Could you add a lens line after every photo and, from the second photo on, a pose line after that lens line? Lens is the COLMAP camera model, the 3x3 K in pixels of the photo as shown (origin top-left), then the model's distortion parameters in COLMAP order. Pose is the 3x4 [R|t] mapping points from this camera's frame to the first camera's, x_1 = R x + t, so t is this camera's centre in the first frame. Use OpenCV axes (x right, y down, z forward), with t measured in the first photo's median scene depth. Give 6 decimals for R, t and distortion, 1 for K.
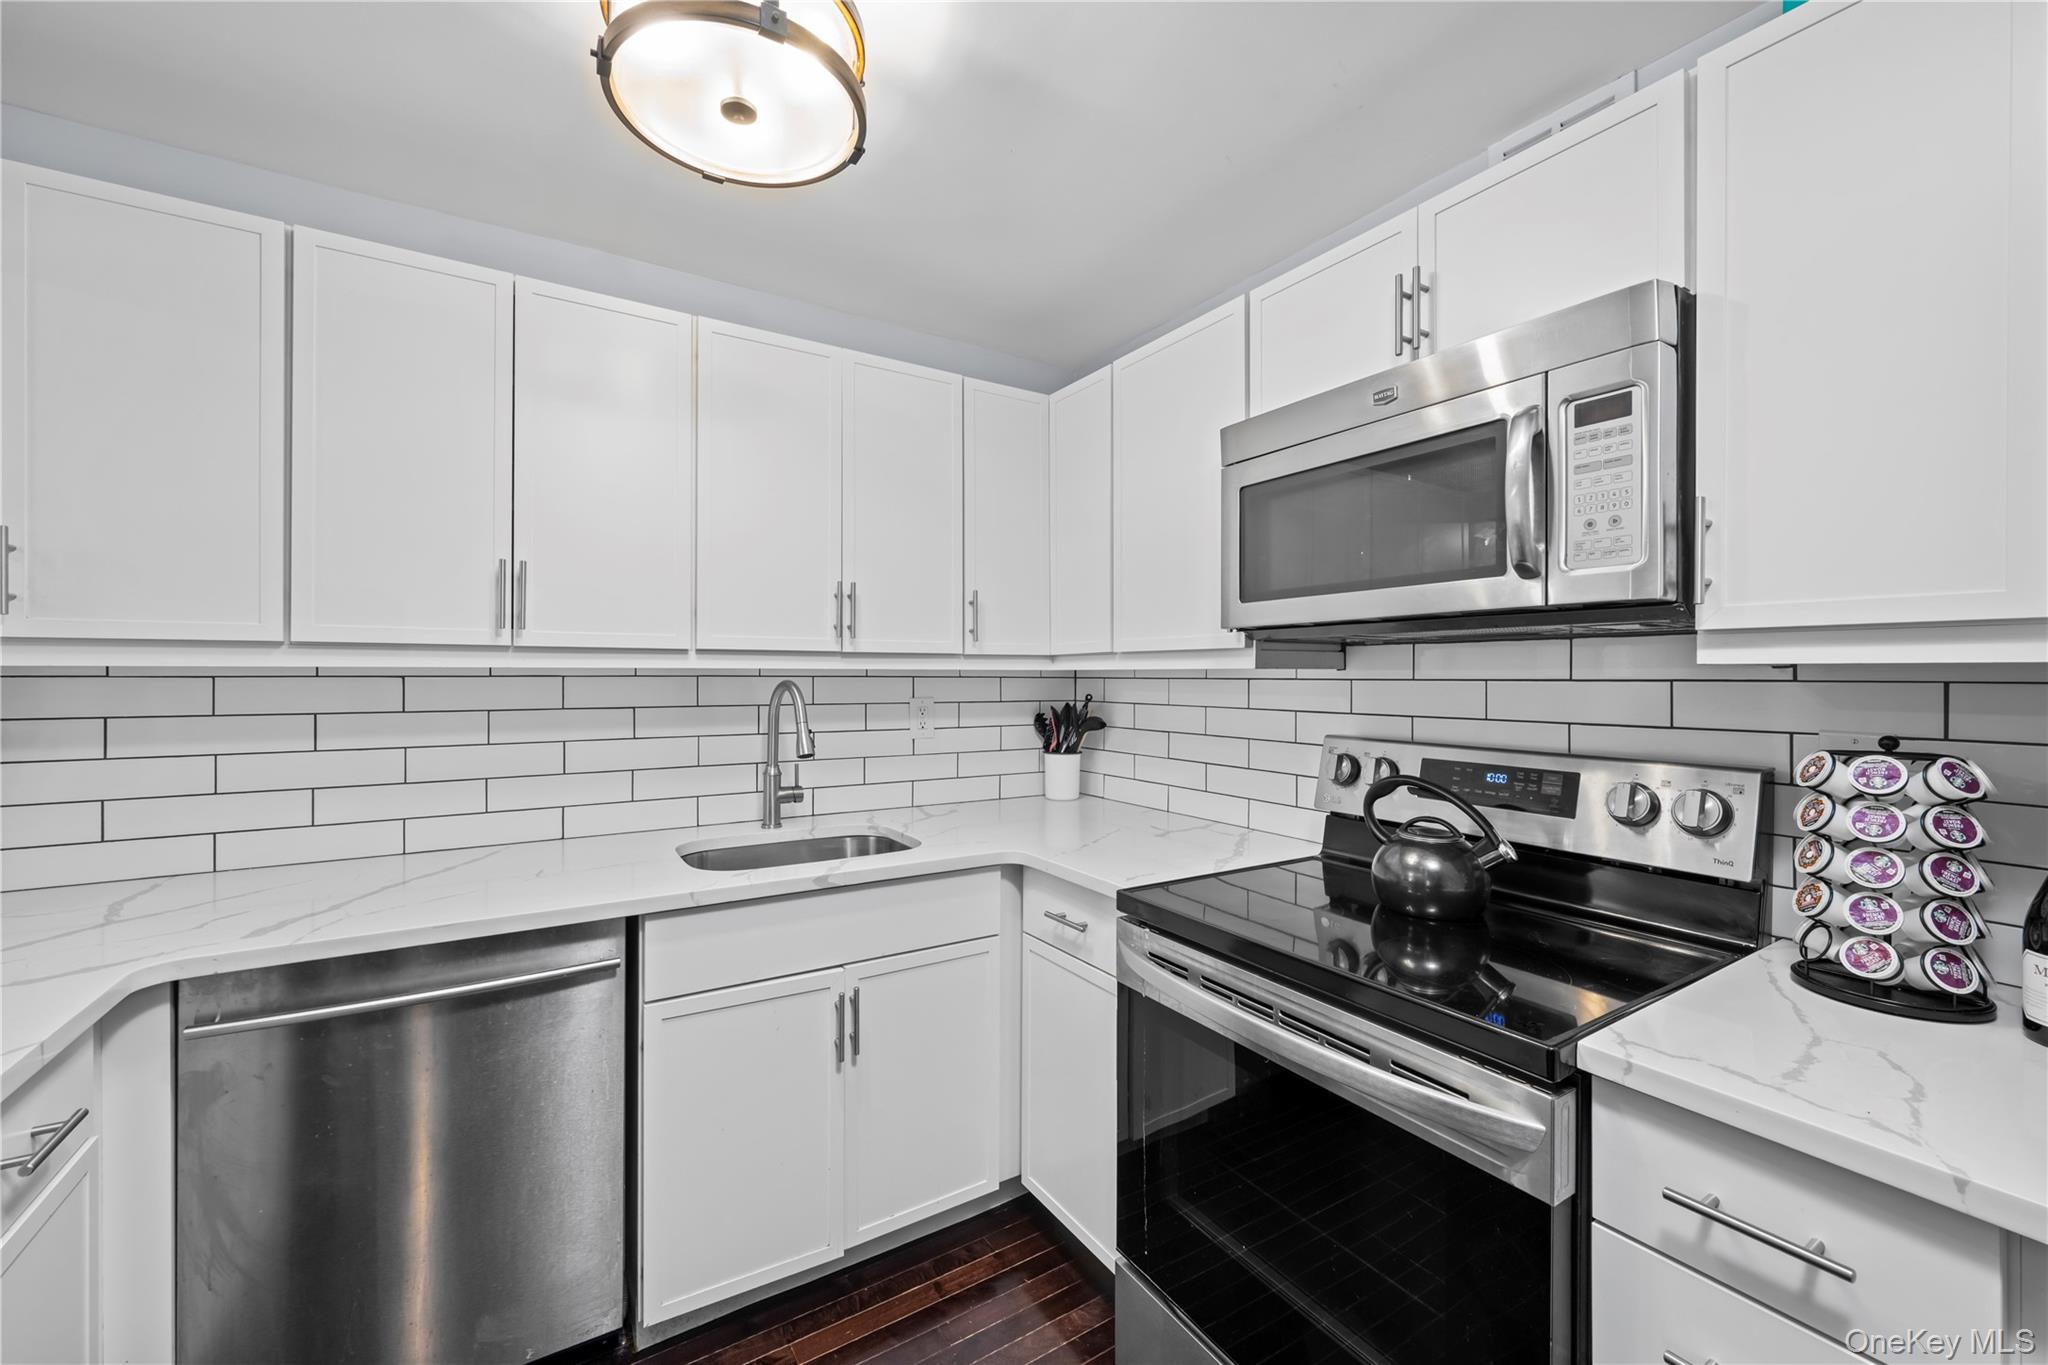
lens RADIAL K [[827.1, 0, 1033.1], [0, 827.1, 677.0], [0, 0, 1]] dist [0.015094, 0.000430]
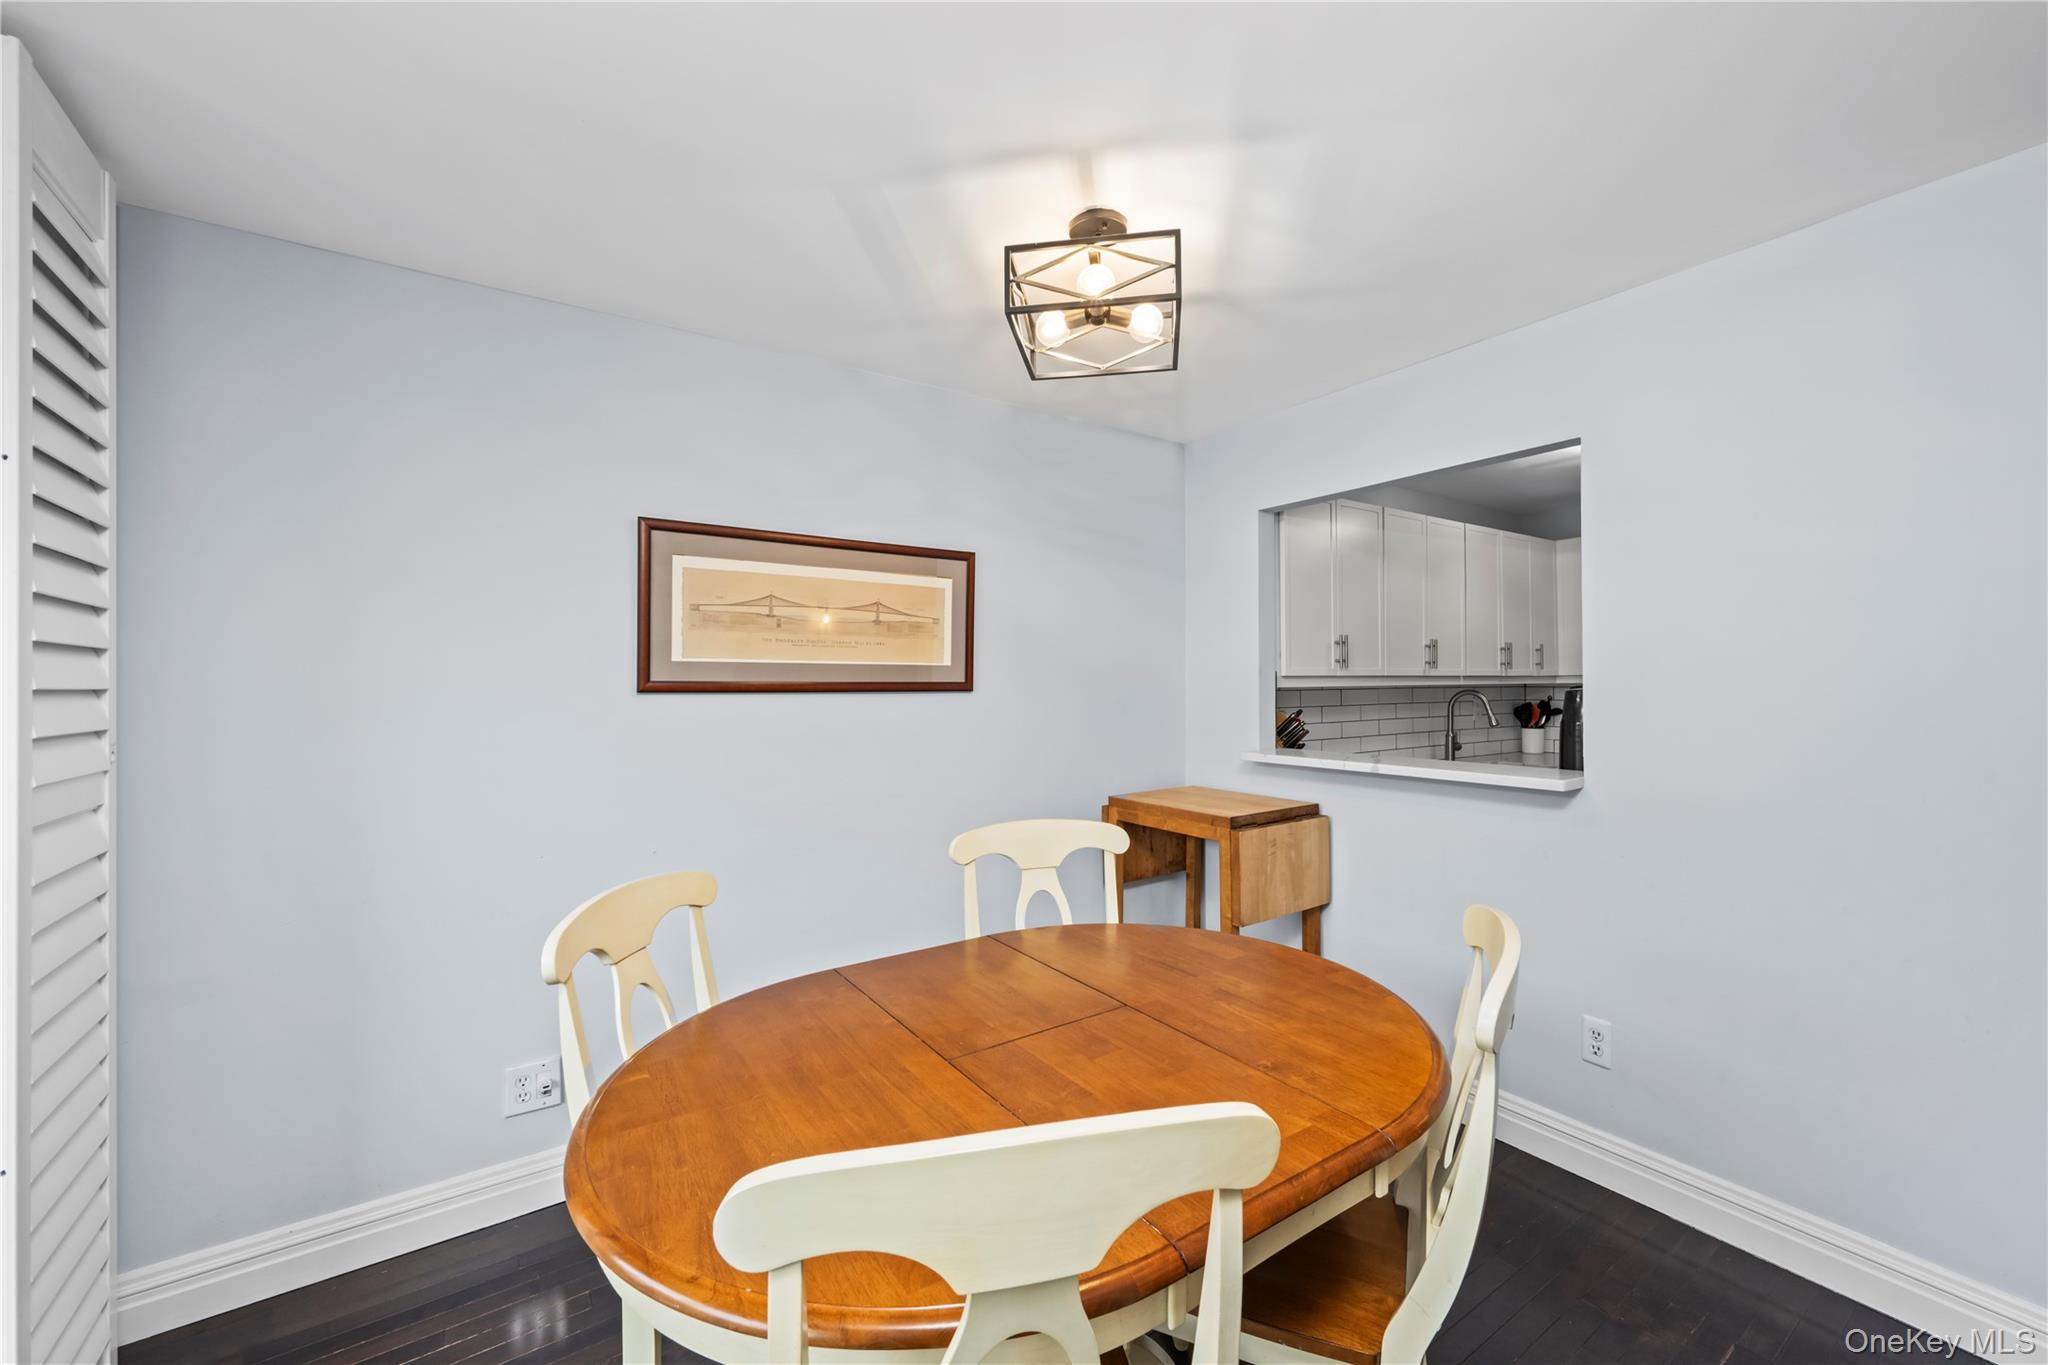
lens RADIAL K [[827.1, 0, 1016.6], [0, 827.1, 687.0], [0, 0, 1]] dist [0.015094, 0.000430]
pose [[0.999612, -0.014377, 0.023860, -1.745810], [0.014617, 0.999844, -0.009893, 0.000217], [-0.023714, 0.010238, 0.999666, -1.276827]]
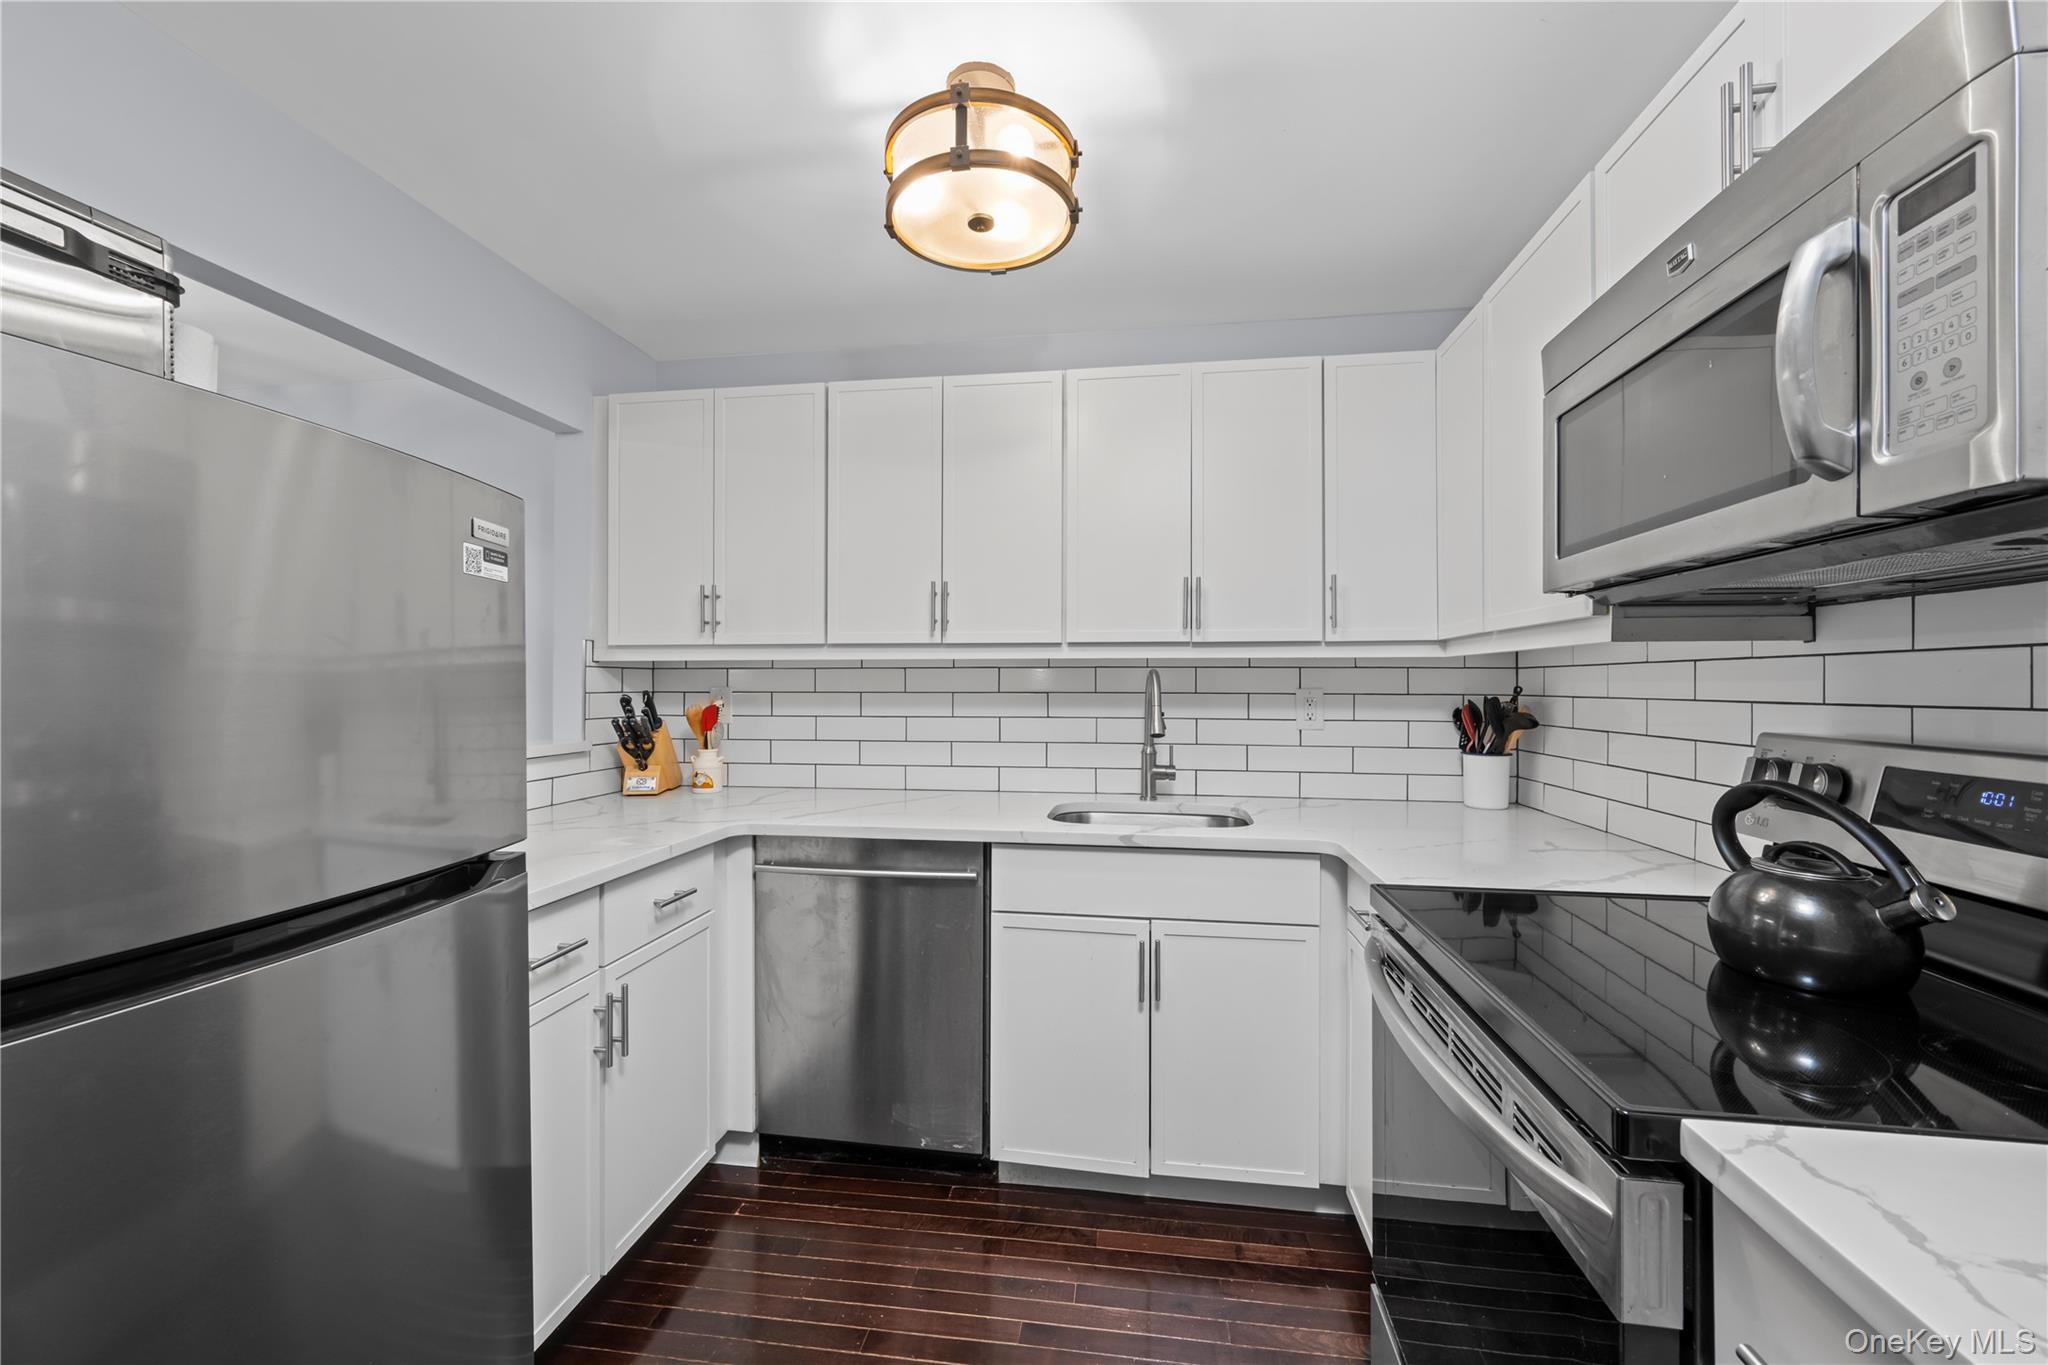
lens RADIAL K [[827.1, 0, 1021.2], [0, 827.1, 682.0], [0, 0, 1]] dist [0.015094, 0.000430]
pose [[0.753887, -0.002310, -0.657000, 0.358001], [-0.001719, 0.999983, -0.005488, 0.032510], [0.657002, 0.005267, 0.753870, 0.039117]]
